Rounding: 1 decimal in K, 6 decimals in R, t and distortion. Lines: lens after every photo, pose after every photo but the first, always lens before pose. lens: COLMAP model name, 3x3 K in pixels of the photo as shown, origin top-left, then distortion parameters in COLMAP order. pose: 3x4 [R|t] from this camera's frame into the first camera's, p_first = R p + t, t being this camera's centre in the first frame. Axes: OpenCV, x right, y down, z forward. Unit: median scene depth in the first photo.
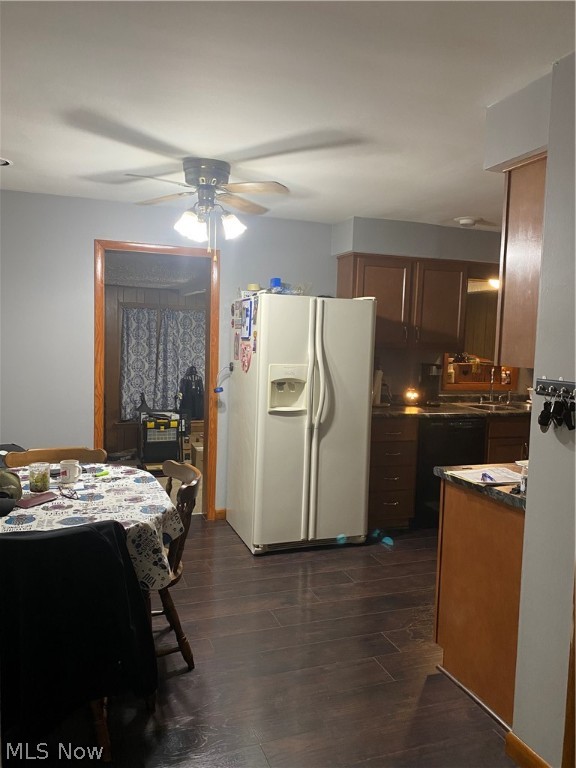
lens RADIAL K [[576.8, 0, 281.8], [0, 576.8, 379.5], [0, 0, 1]] dist [0.045034, -0.059504]
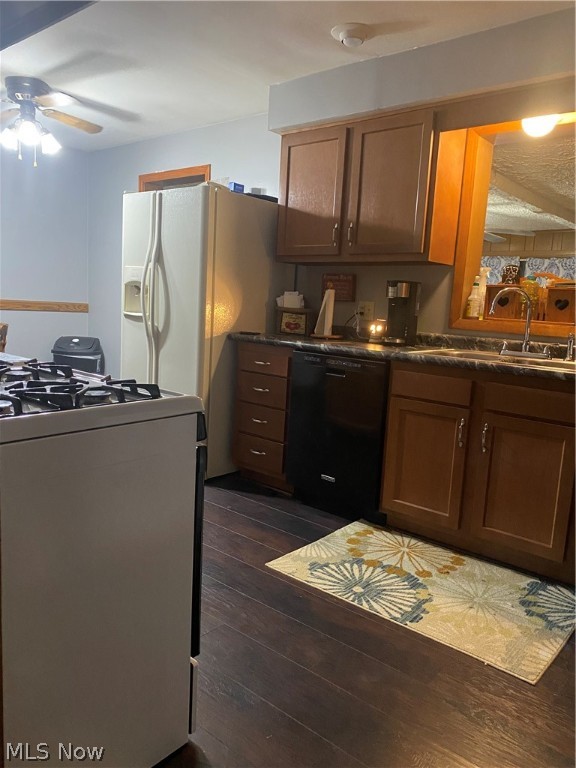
lens RADIAL K [[576.8, 0, 287.2], [0, 576.8, 385.9], [0, 0, 1]] dist [0.045034, -0.059504]
pose [[0.519522, 0.131518, -0.844275, 0.870041], [-0.103160, 0.990510, 0.090818, 0.050910], [0.848207, 0.039914, 0.528159, 0.626254]]
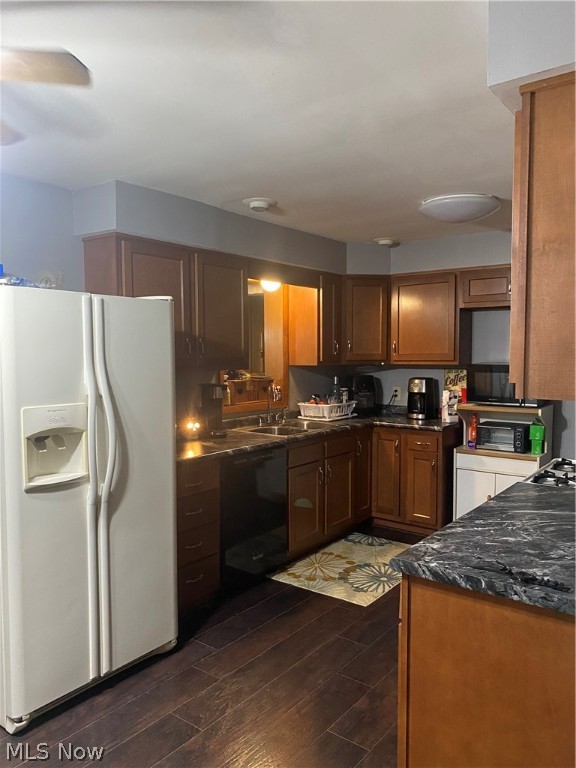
lens RADIAL K [[576.8, 0, 290.8], [0, 576.8, 390.9], [0, 0, 1]] dist [0.045034, -0.059504]
pose [[0.832129, -0.071203, 0.549992, -0.100699], [0.068348, 0.997330, 0.025708, -0.035030], [-0.550354, 0.016198, 0.834774, 0.317027]]
